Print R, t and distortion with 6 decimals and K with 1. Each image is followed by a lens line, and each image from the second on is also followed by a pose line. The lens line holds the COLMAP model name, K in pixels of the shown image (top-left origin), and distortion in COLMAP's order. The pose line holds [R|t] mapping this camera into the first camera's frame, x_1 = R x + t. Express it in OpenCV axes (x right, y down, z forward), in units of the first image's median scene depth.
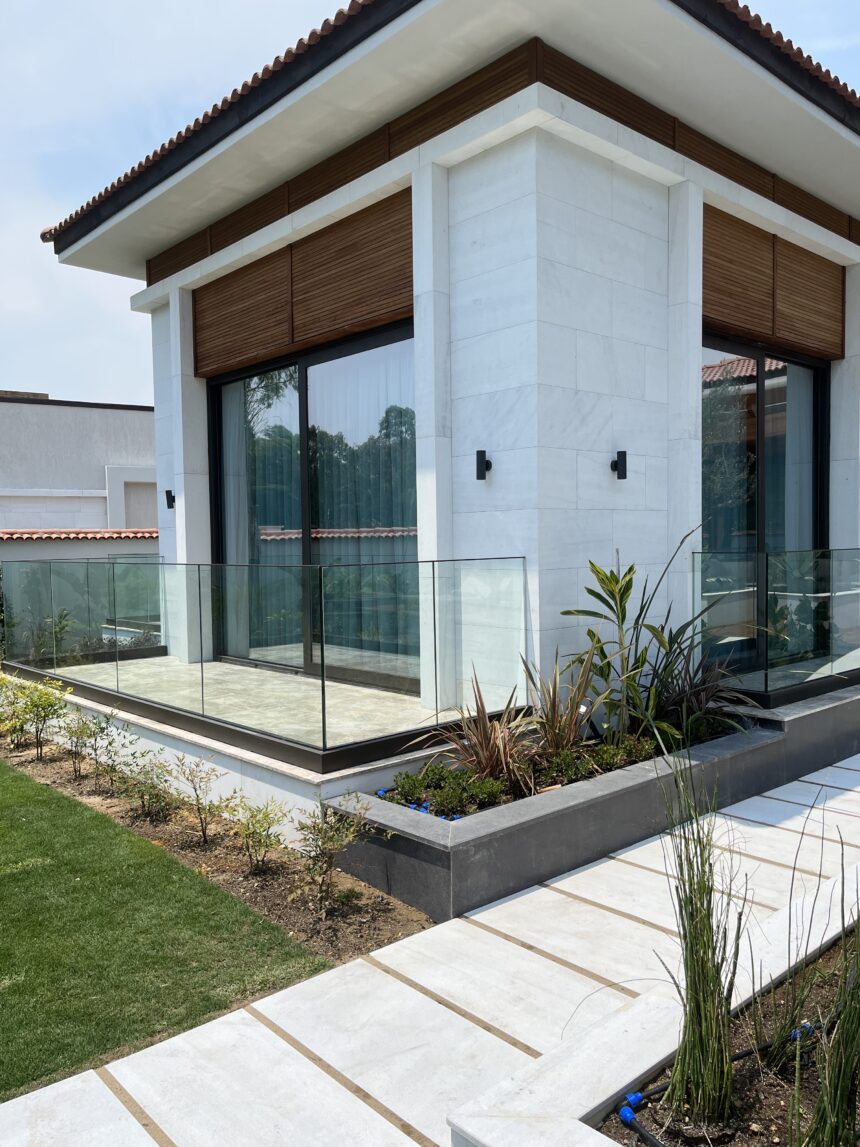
lens RADIAL K [[871.9, 0, 426.5], [0, 871.9, 573.0], [0, 0, 1]] dist [0.013019, 0.001030]
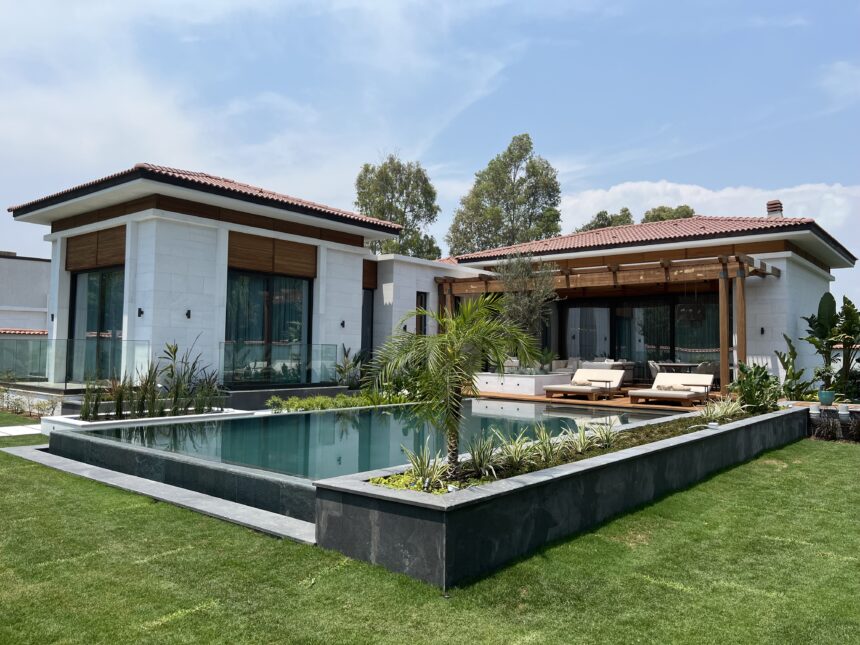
lens RADIAL K [[653.7, 0, 432.9], [0, 653.7, 322.3], [0, 0, 1]] dist [0.013019, 0.001030]
pose [[0.988374, 0.042840, 0.145879, 0.754408], [-0.030386, 0.995783, -0.086557, 0.087699], [-0.148972, 0.081118, 0.985509, -1.505671]]
